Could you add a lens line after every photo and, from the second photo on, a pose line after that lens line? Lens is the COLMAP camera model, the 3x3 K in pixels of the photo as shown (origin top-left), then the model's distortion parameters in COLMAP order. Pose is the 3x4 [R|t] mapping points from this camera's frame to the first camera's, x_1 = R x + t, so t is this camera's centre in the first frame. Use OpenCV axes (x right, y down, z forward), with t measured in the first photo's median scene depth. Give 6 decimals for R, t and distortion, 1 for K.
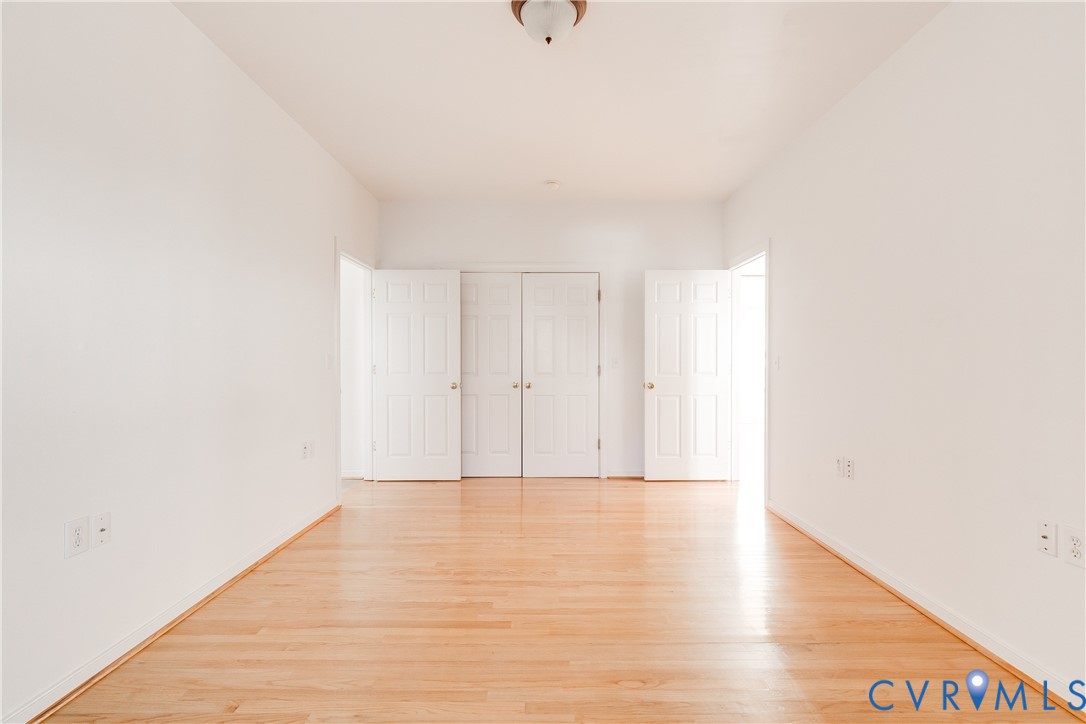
lens RADIAL K [[495.0, 0, 545.7], [0, 495.0, 366.0], [0, 0, 1]] dist [0.000883, -0.000258]
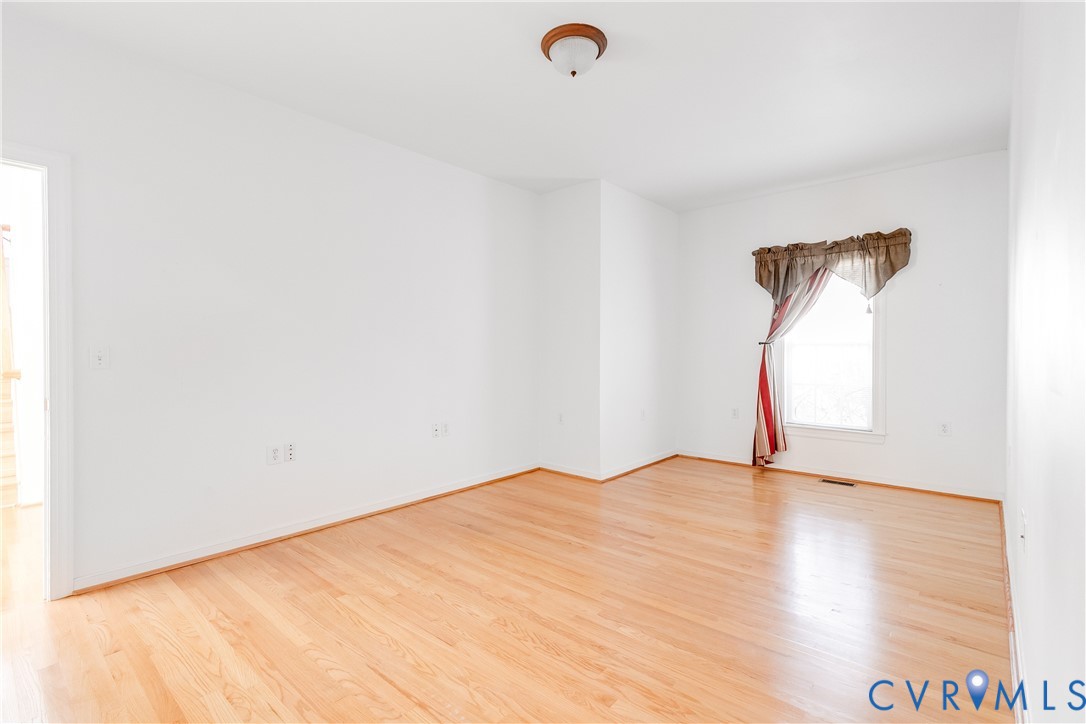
lens RADIAL K [[495.0, 0, 545.7], [0, 495.0, 366.0], [0, 0, 1]] dist [0.000883, -0.000258]
pose [[-0.755080, -0.014486, 0.655472, -0.570497], [0.003339, 0.999658, 0.025939, -0.010040], [-0.655624, 0.021775, -0.754773, 1.577297]]
